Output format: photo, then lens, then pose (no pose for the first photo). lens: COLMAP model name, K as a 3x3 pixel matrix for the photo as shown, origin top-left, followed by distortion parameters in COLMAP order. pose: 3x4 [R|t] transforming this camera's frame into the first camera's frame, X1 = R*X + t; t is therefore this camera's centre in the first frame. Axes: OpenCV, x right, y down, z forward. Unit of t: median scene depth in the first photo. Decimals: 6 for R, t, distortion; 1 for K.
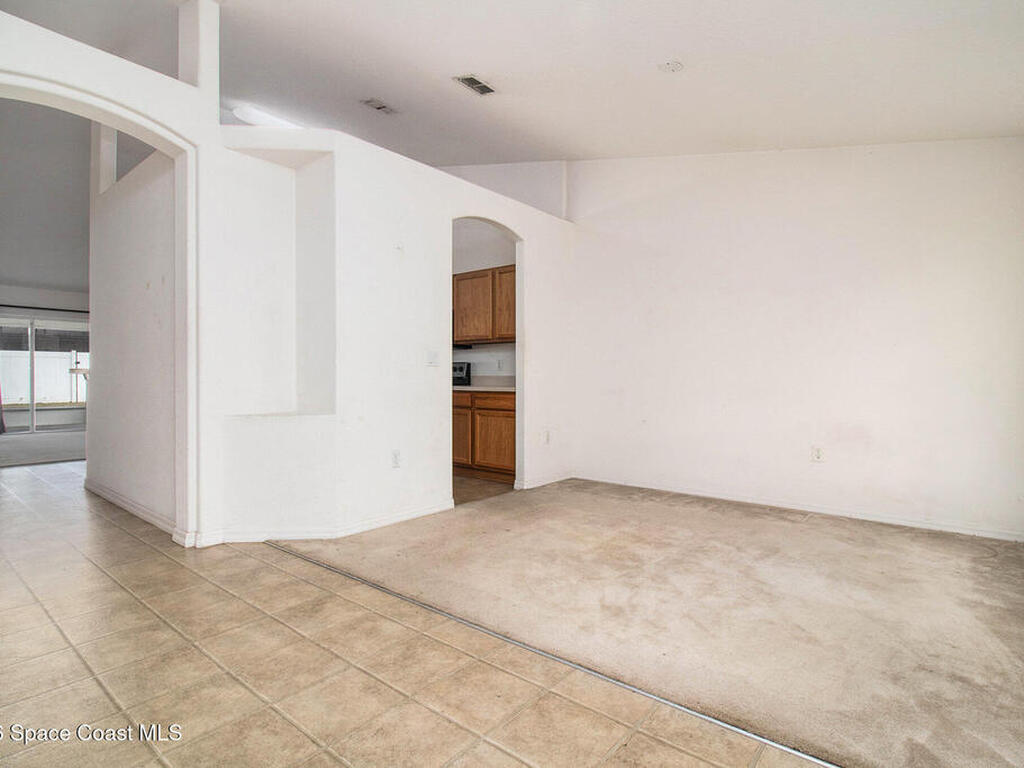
lens RADIAL K [[541.8, 0, 505.1], [0, 541.8, 367.5], [0, 0, 1]] dist [0.003846, -0.014004]
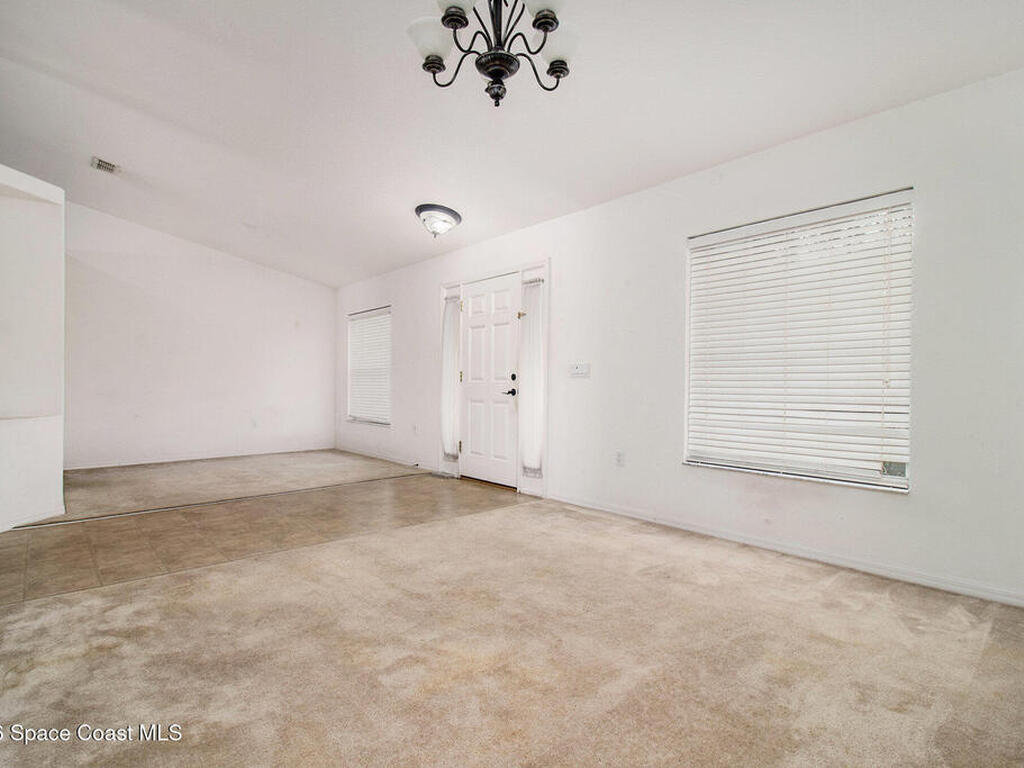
lens RADIAL K [[556.1, 0, 513.4], [0, 556.1, 376.7], [0, 0, 1]] dist [0.003265, -0.000491]
pose [[0.175157, 0.006437, 0.984519, -2.282811], [-0.011600, 0.999923, -0.004474, -0.021737], [-0.984472, -0.010637, 0.175218, -0.418817]]
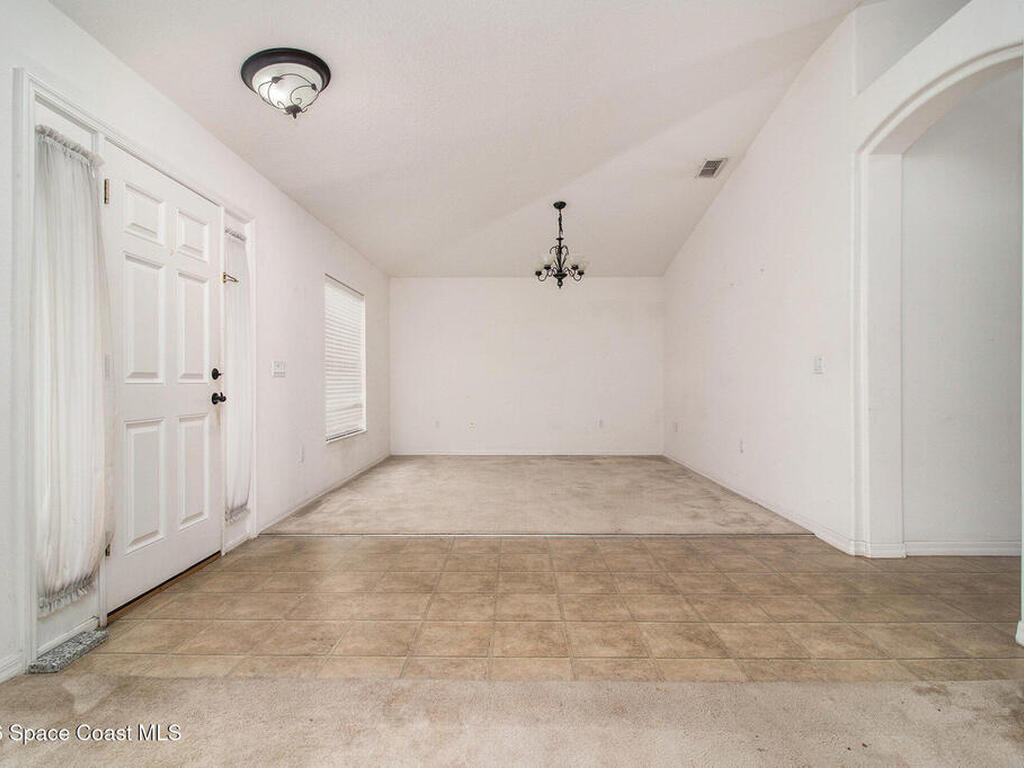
lens RADIAL K [[556.1, 0, 513.4], [0, 556.1, 376.7], [0, 0, 1]] dist [0.003265, -0.000491]
pose [[-0.773565, -0.005475, -0.633694, 0.563696], [0.009392, 0.999754, -0.020102, 0.016167], [0.633648, -0.021502, -0.773323, 1.763314]]
